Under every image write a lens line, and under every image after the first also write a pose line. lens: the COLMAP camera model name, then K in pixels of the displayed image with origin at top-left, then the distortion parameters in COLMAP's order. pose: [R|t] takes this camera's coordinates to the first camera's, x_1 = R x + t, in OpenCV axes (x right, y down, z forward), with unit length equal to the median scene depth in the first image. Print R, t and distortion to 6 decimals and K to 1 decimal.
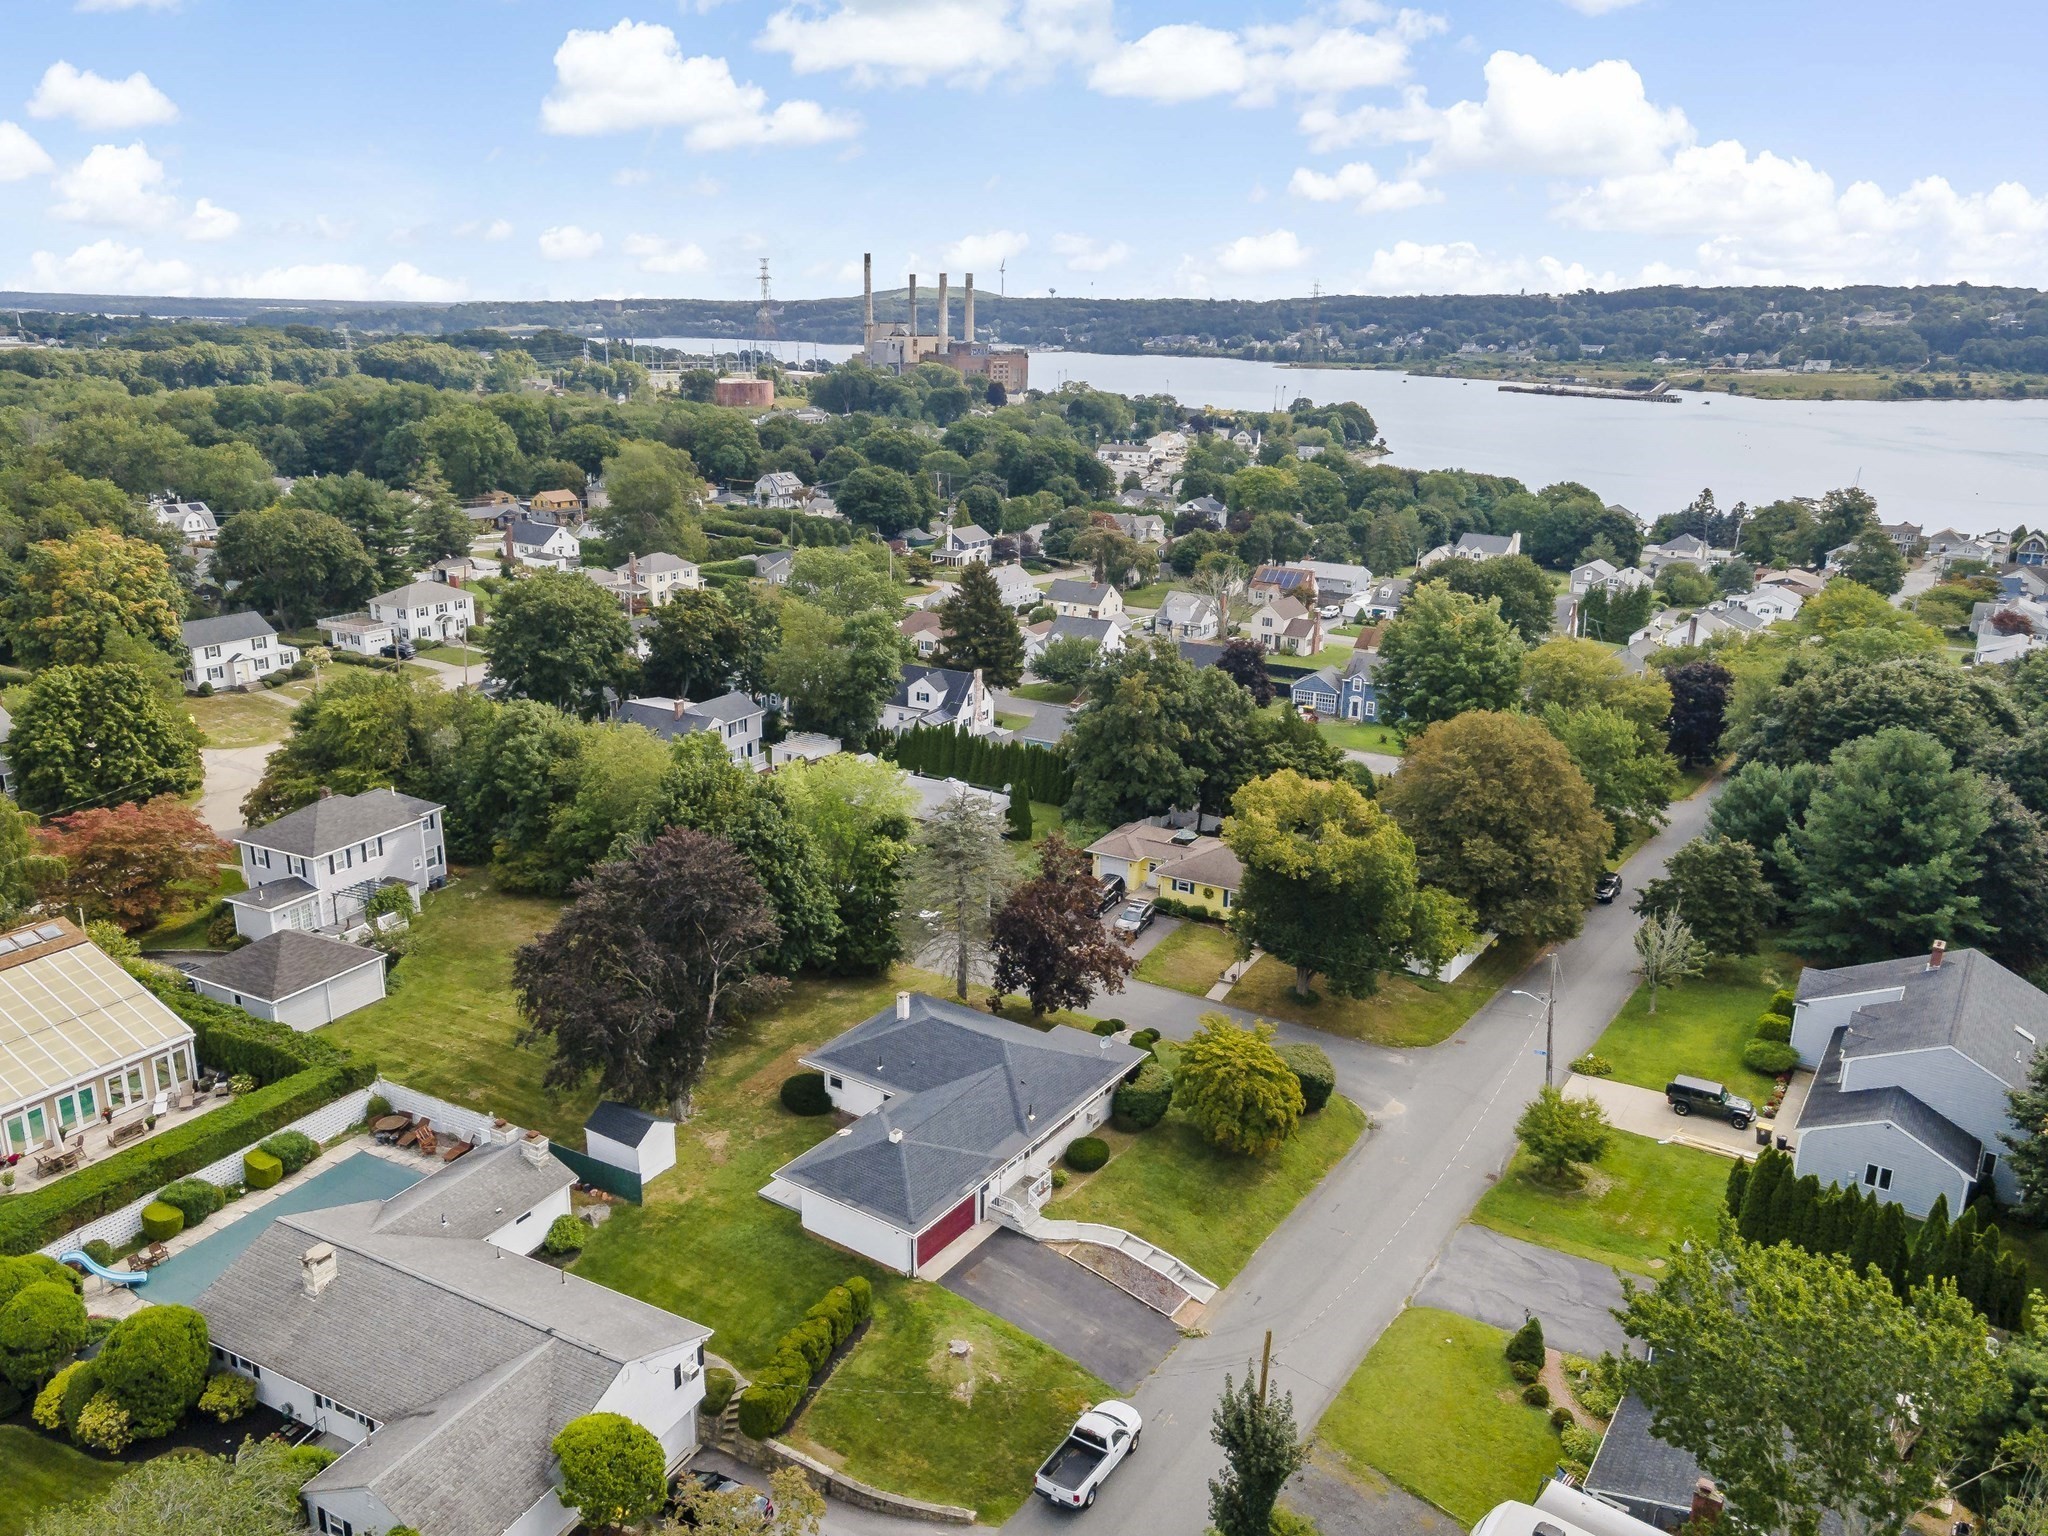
lens RADIAL K [[1513.6, 0, 1010.0], [0, 1513.6, 764.8], [0, 0, 1]] dist [0.037123, 0.008270]
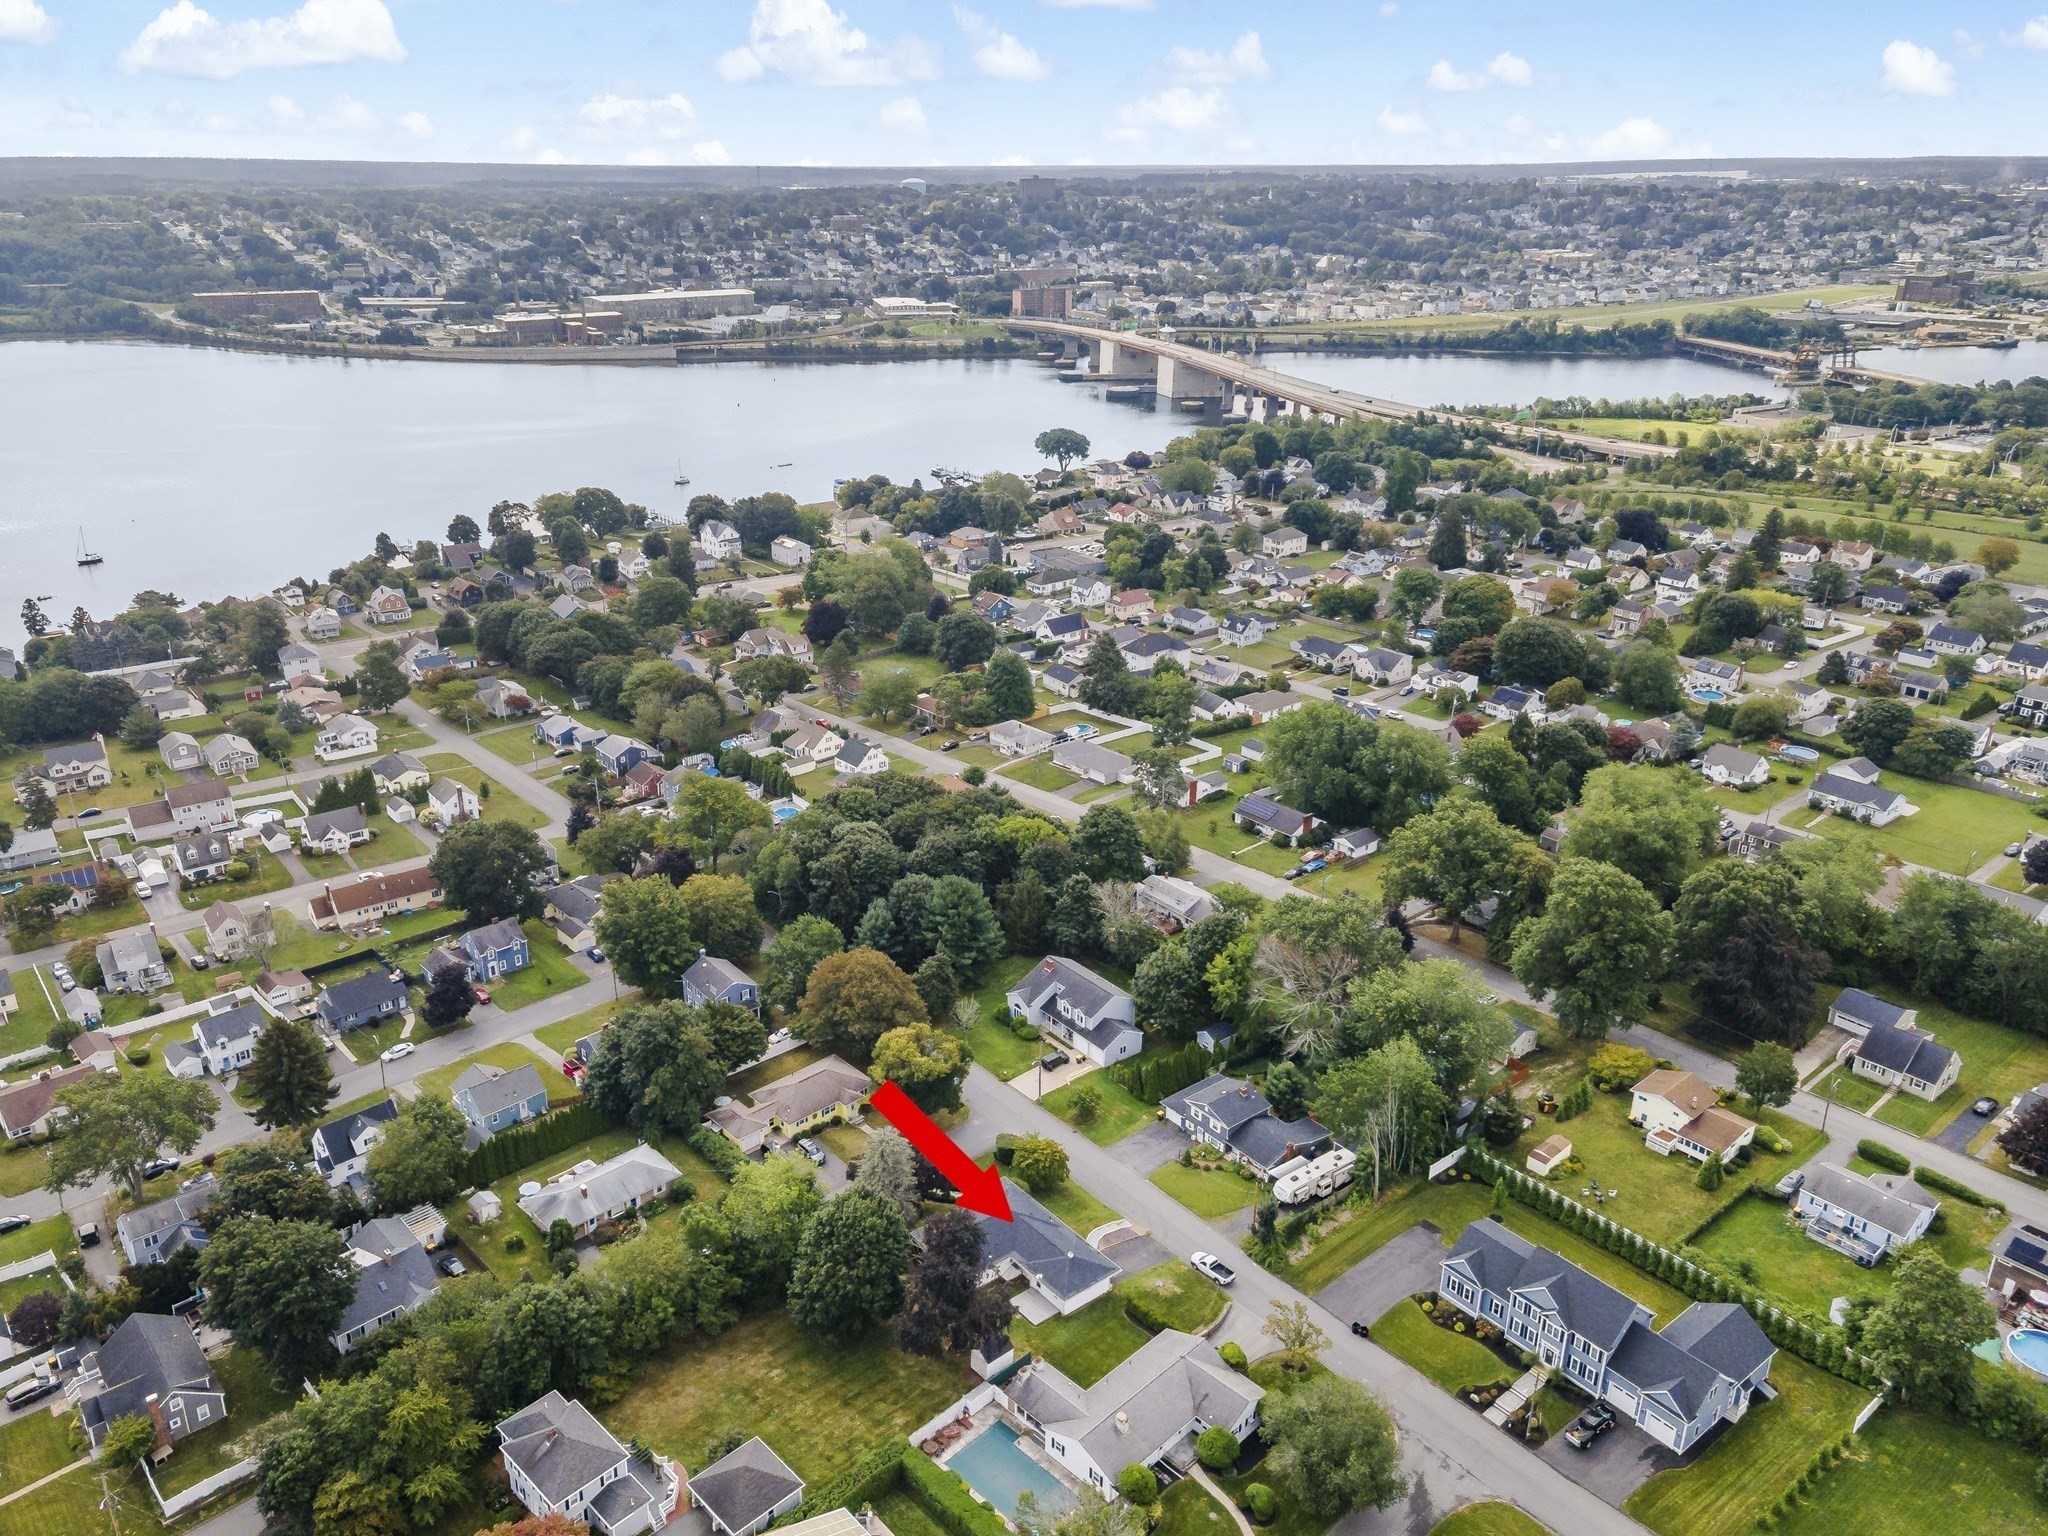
lens RADIAL K [[1513.6, 0, 1010.0], [0, 1513.6, 764.8], [0, 0, 1]] dist [0.037123, 0.008270]
pose [[0.289506, -0.359792, 0.886981, -1.230806], [0.271241, 0.919517, 0.284458, -0.736927], [-0.917940, 0.158234, 0.363796, 0.069447]]
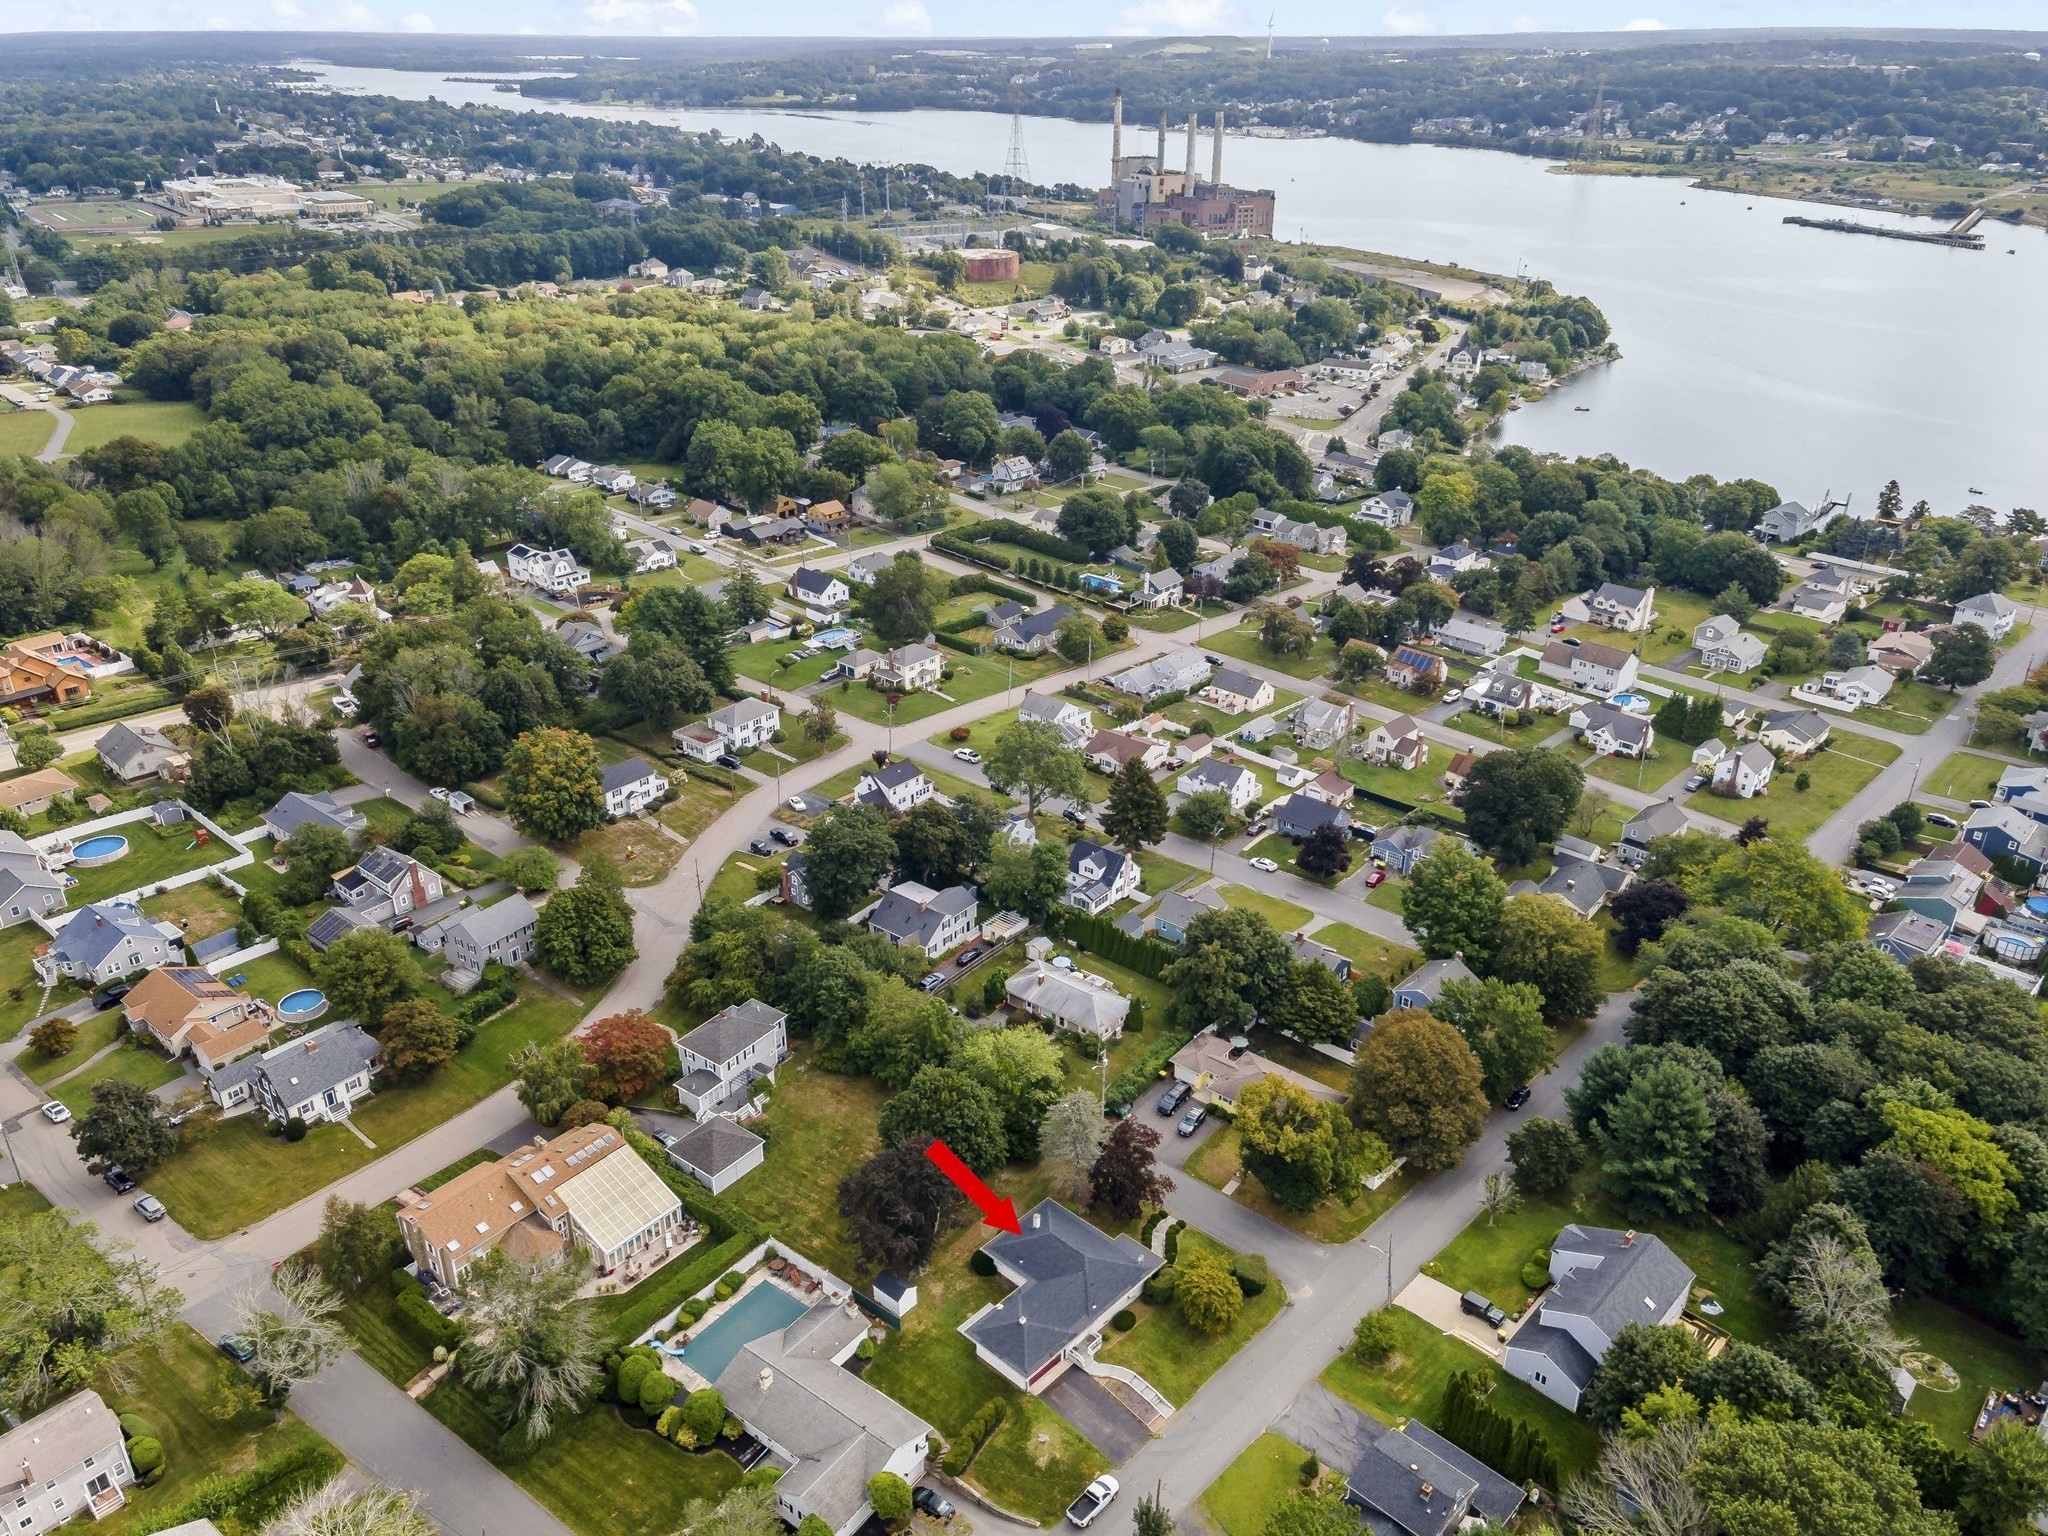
lens RADIAL K [[1531.9, 0, 1024.0], [0, 1531.9, 768.0], [0, 0, 1]] dist [0.037765, 0.004187]
pose [[0.988407, 0.059439, -0.139707, 0.110103], [-0.036037, 0.985731, 0.164428, -0.530989], [0.147487, -0.157487, 0.976445, -0.580344]]
